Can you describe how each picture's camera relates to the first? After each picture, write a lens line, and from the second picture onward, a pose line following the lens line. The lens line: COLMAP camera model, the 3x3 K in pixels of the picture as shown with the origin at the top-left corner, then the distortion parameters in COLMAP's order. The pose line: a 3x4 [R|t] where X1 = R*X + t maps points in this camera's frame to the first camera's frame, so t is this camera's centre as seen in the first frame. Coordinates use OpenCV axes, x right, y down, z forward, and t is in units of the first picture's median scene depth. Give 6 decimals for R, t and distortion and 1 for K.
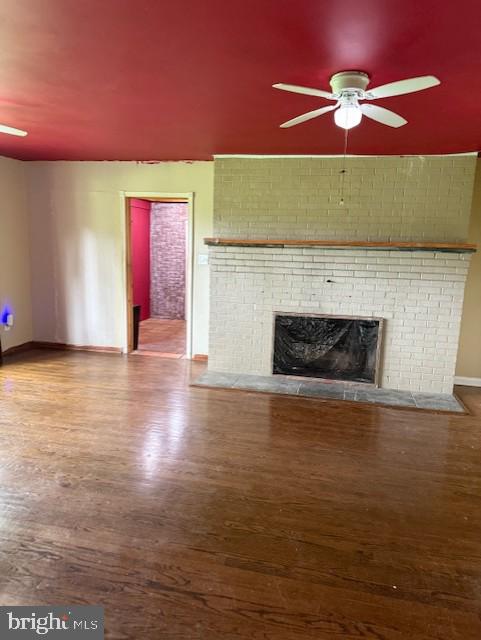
lens RADIAL K [[444.4, 0, 240.5], [0, 444.4, 320.0], [0, 0, 1]] dist [0.000026, -0.002246]
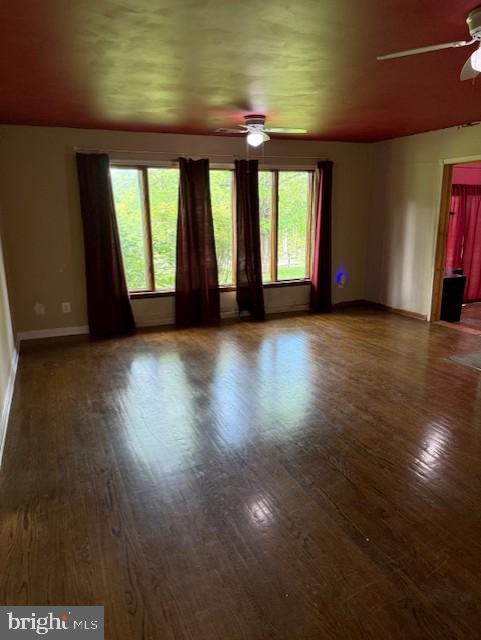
lens RADIAL K [[444.4, 0, 240.5], [0, 444.4, 320.0], [0, 0, 1]] dist [0.000026, -0.002246]
pose [[0.588191, 0.152468, -0.794220, 0.308269], [-0.102990, 0.988193, 0.113432, 0.001033], [0.802137, 0.015078, 0.596949, 0.043043]]
